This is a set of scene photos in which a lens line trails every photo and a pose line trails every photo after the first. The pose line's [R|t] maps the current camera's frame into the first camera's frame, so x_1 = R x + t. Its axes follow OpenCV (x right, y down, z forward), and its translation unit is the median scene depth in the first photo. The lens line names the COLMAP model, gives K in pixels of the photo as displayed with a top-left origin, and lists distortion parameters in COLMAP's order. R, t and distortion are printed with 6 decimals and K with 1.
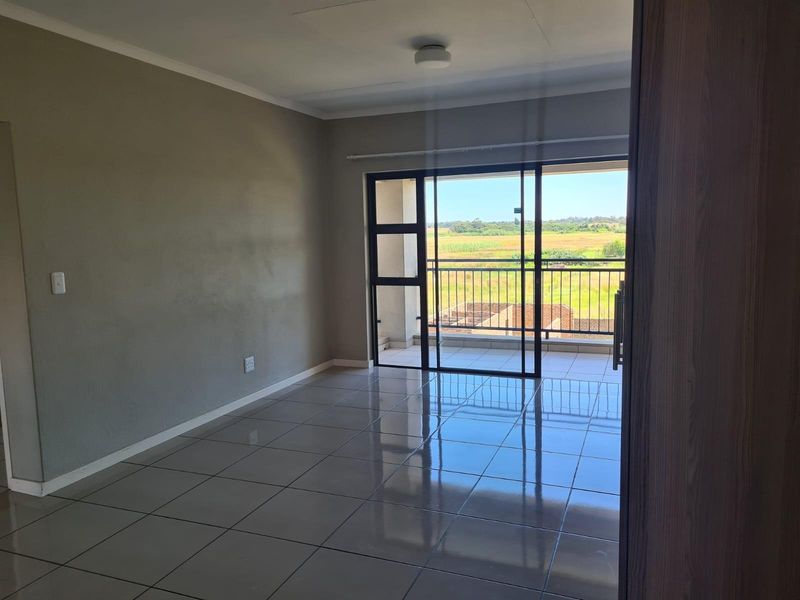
lens RADIAL K [[609.9, 0, 401.8], [0, 609.9, 302.9], [0, 0, 1]] dist [0.044242, -0.001775]
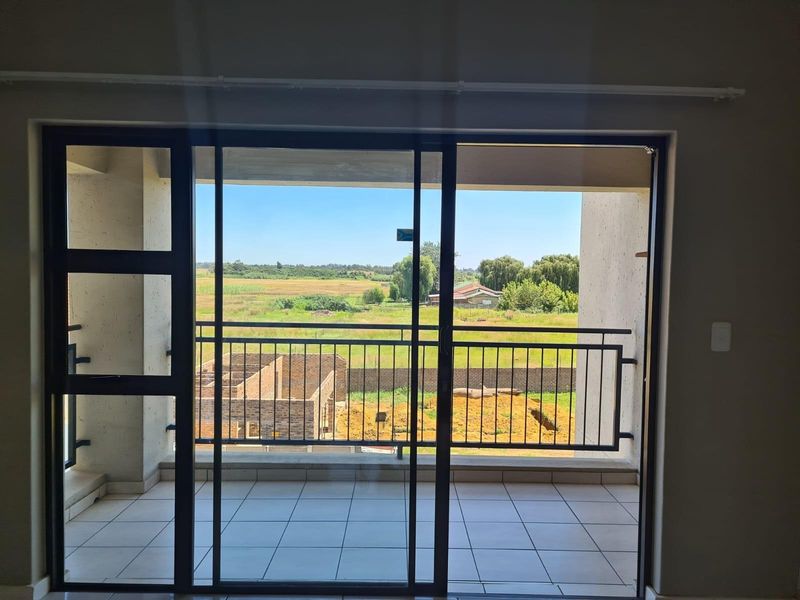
lens RADIAL K [[609.9, 0, 401.8], [0, 609.9, 302.9], [0, 0, 1]] dist [0.044242, -0.001775]
pose [[0.926379, 0.021618, 0.375971, 0.012107], [0.005363, 0.997492, -0.070570, -0.059673], [-0.376554, 0.067391, 0.923940, 0.515174]]
